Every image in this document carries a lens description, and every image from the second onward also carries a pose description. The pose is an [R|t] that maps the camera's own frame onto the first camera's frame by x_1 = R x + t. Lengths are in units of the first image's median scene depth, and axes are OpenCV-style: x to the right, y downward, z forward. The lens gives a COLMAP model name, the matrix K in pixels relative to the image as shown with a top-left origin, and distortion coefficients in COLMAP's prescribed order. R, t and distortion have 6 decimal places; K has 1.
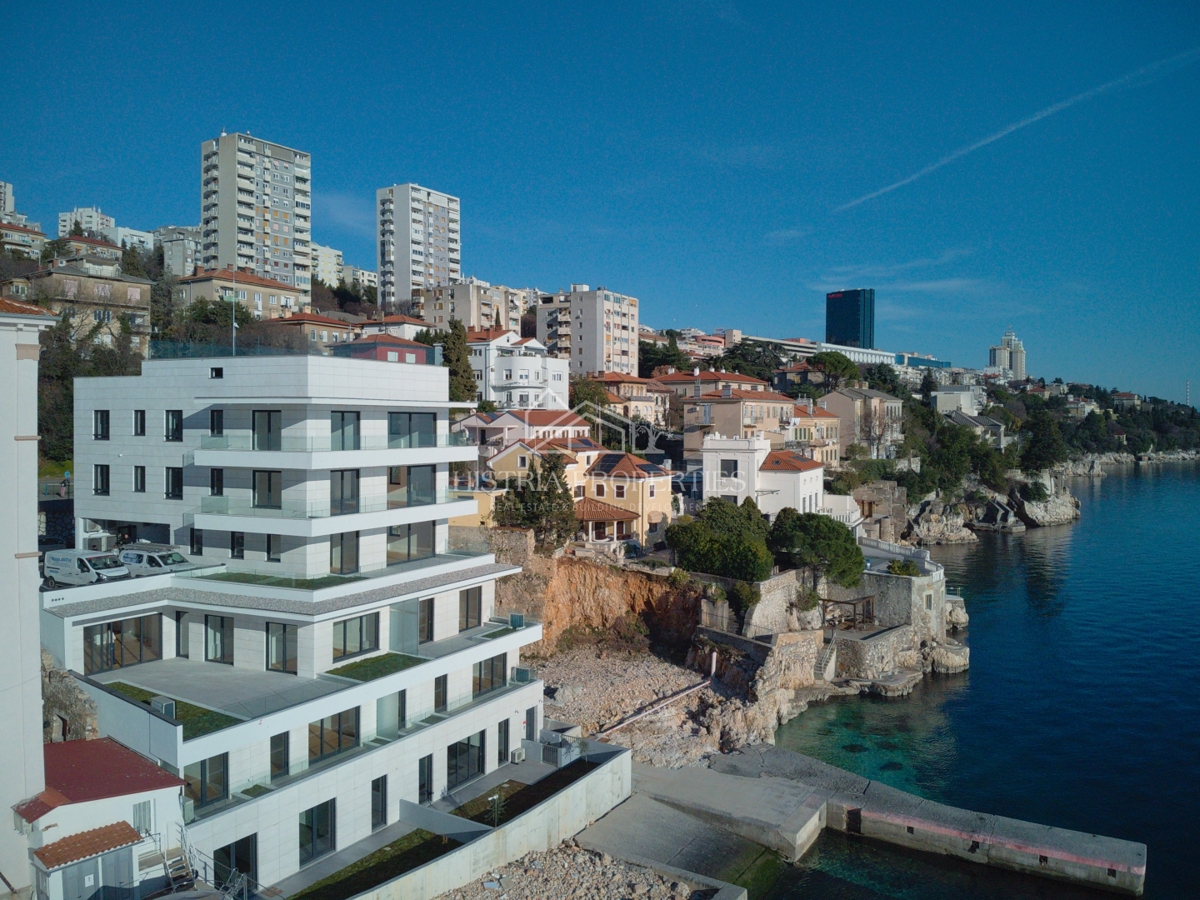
lens RADIAL K [[887.7, 0, 594.9], [0, 887.7, 432.4], [0, 0, 1]] dist [0.207250, -0.475238]
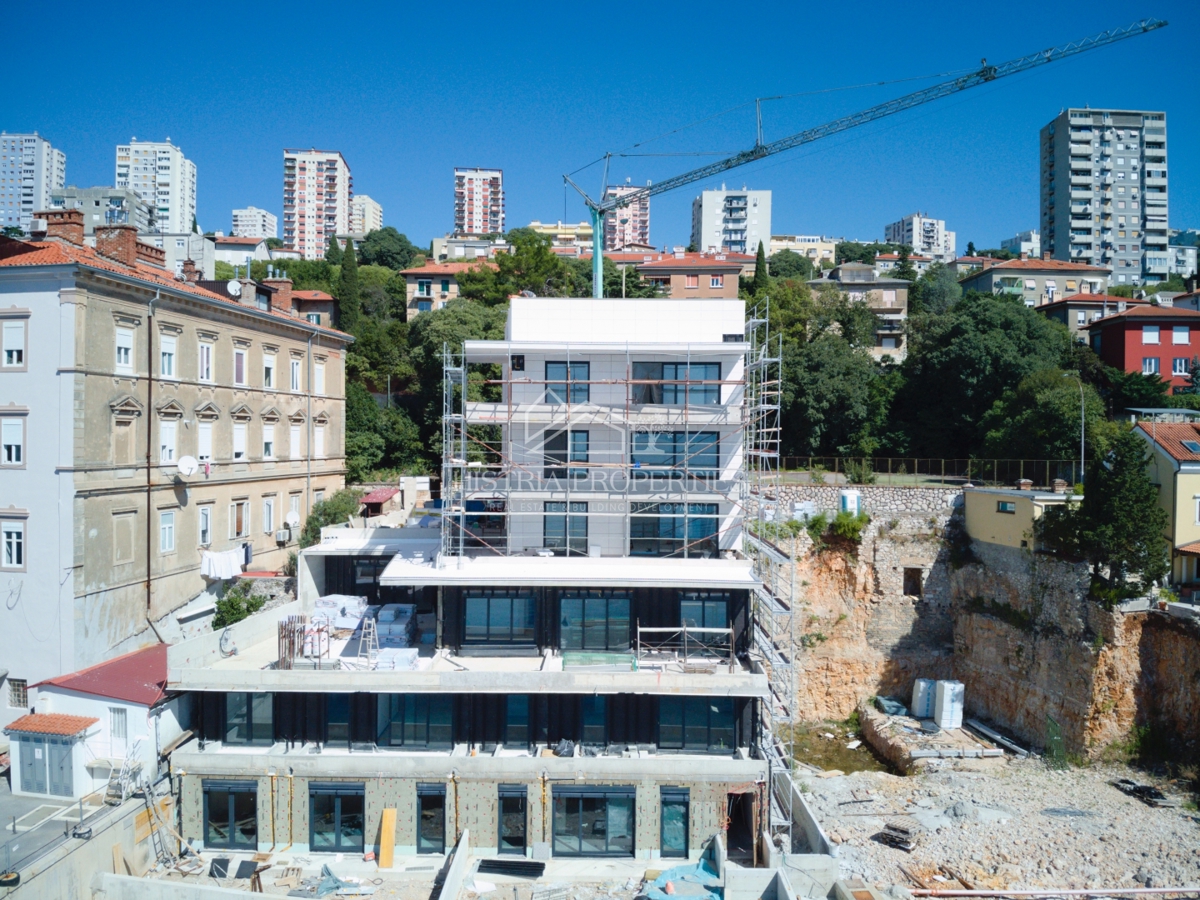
lens RADIAL K [[891.9, 0, 602.8], [0, 891.9, 448.4], [0, 0, 1]] dist [0.071374, -0.175397]
pose [[0.527385, 0.011069, -0.849554, 0.287447], [-0.022253, 0.999752, -0.000788, 0.039174], [0.849335, 0.019321, 0.527501, 0.381961]]
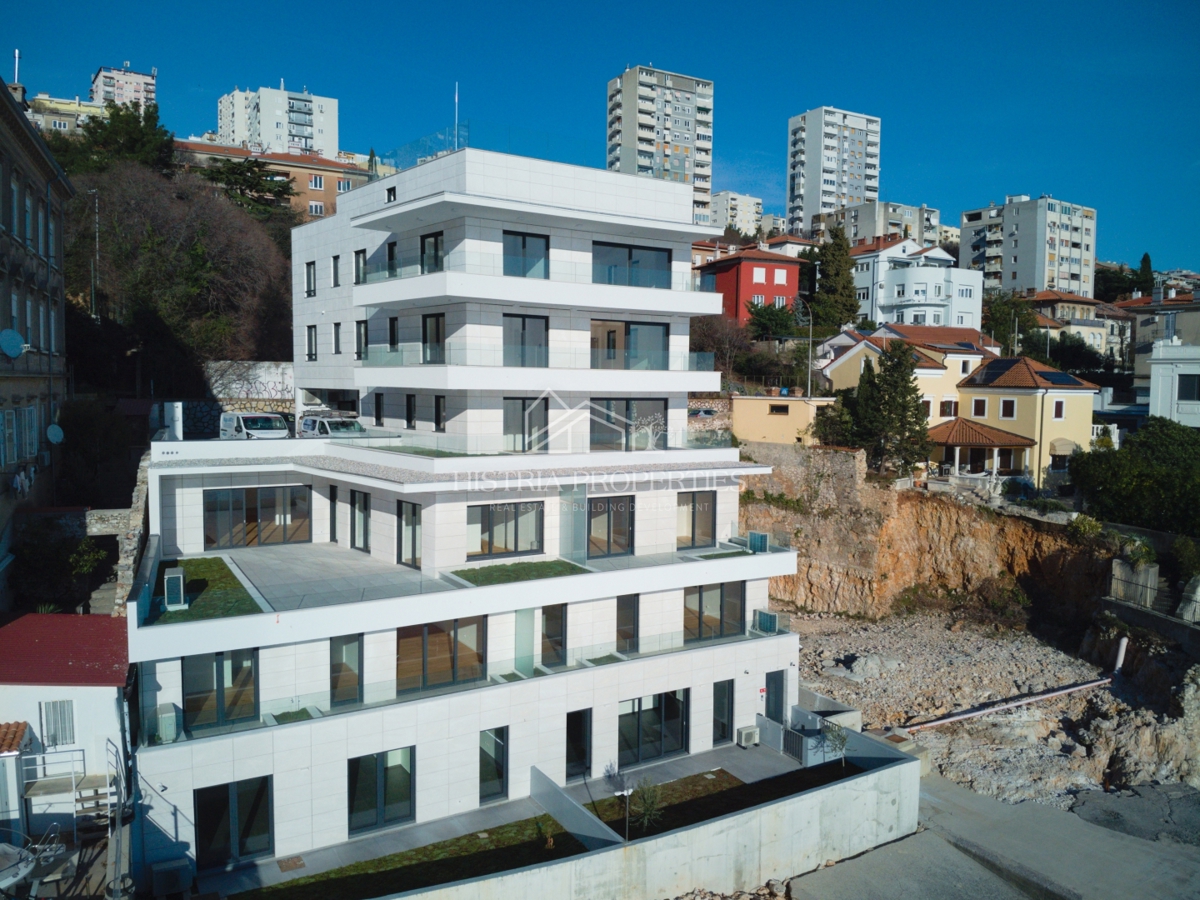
lens RADIAL K [[905.9, 0, 618.4], [0, 905.9, 451.3], [0, 0, 1]] dist [0.067811, -0.190822]
pose [[0.898642, 0.038948, -0.436951, 0.076093], [-0.016083, 0.998306, 0.055908, 0.072613], [0.438388, -0.043214, 0.897746, 0.238556]]
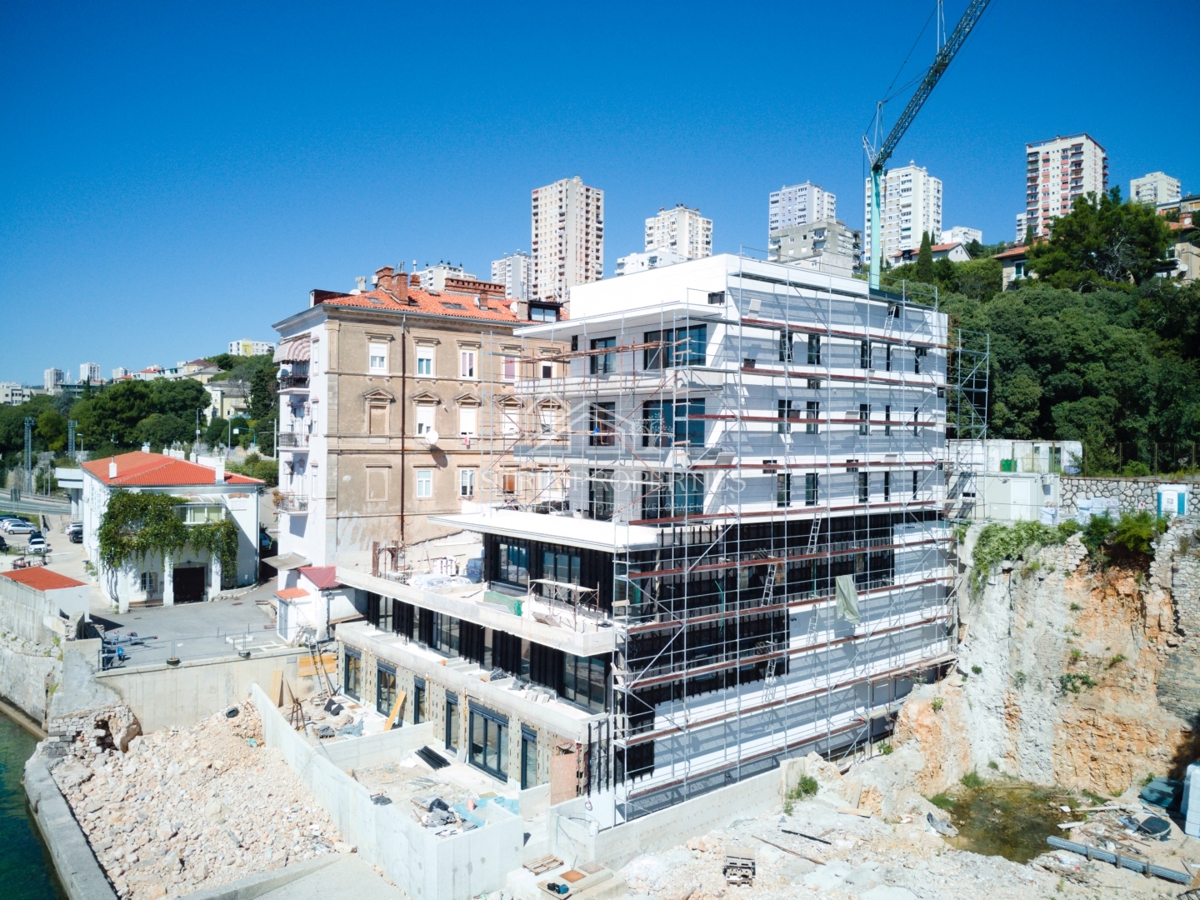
lens RADIAL K [[888.7, 0, 602.5], [0, 888.7, 449.6], [0, 0, 1]] dist [0.090877, -0.207209]
pose [[-0.319586, 0.002604, -0.947554, 0.365074], [-0.027536, 0.999548, 0.012034, 0.051792], [0.947157, 0.029937, -0.319370, 0.827932]]
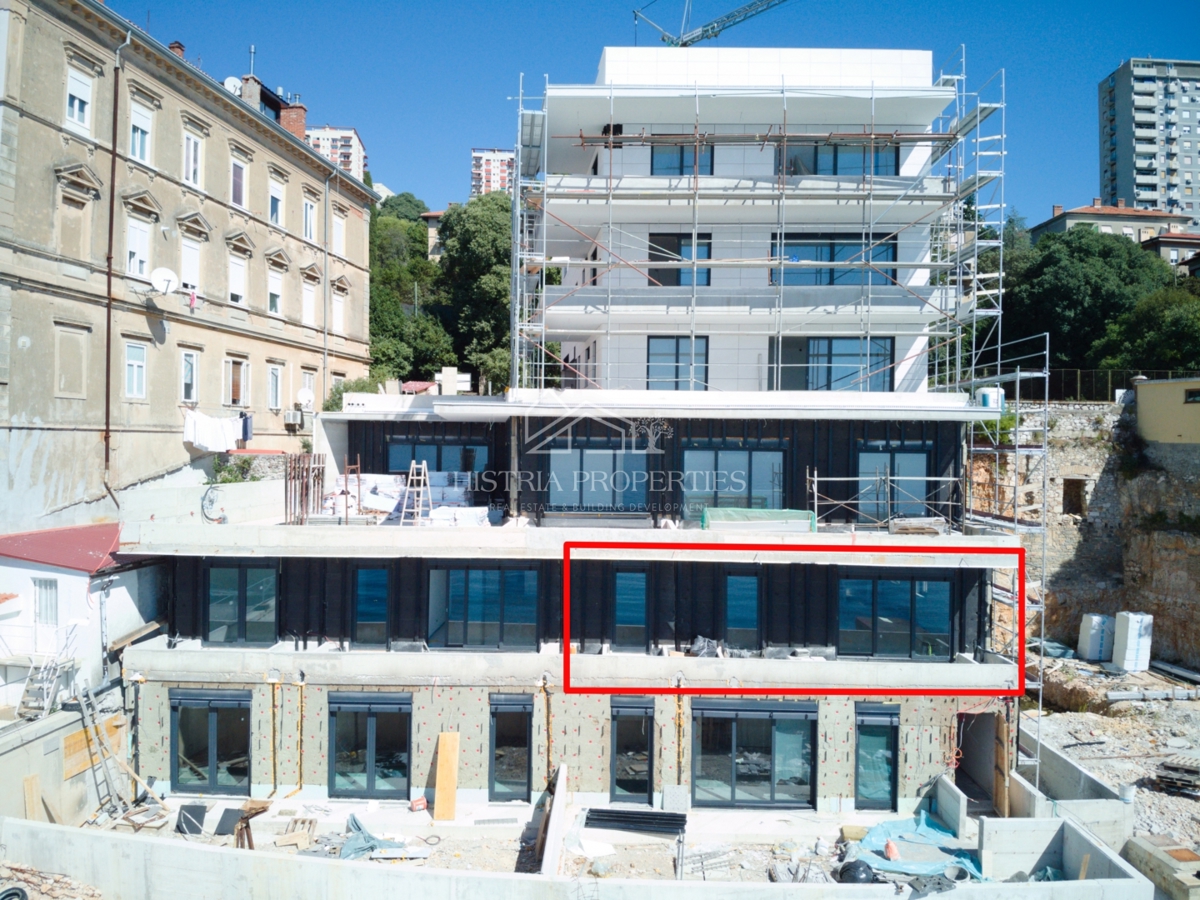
lens RADIAL K [[891.9, 0, 602.8], [0, 891.9, 448.4], [0, 0, 1]] dist [0.071374, -0.175397]
pose [[0.517166, 0.008821, -0.855840, 0.137731], [-0.026066, 0.999645, -0.005449, 0.124552], [0.855488, 0.025127, 0.517213, 0.417442]]
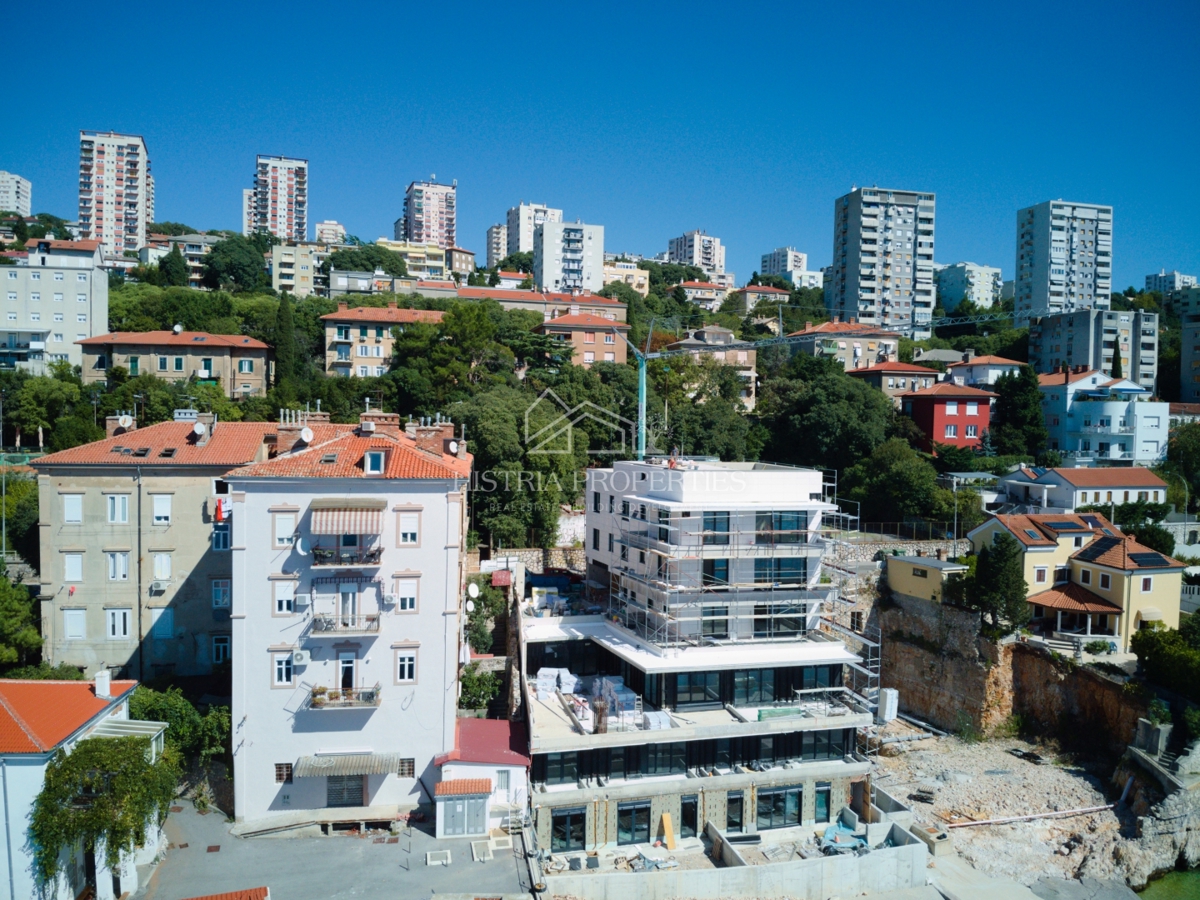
lens RADIAL K [[891.9, 0, 602.8], [0, 891.9, 448.4], [0, 0, 1]] dist [0.071374, -0.175397]
pose [[0.737366, 0.035862, -0.674541, 0.296435], [-0.025731, 0.999356, 0.025004, -0.089850], [0.675004, -0.001080, 0.737814, -0.032975]]
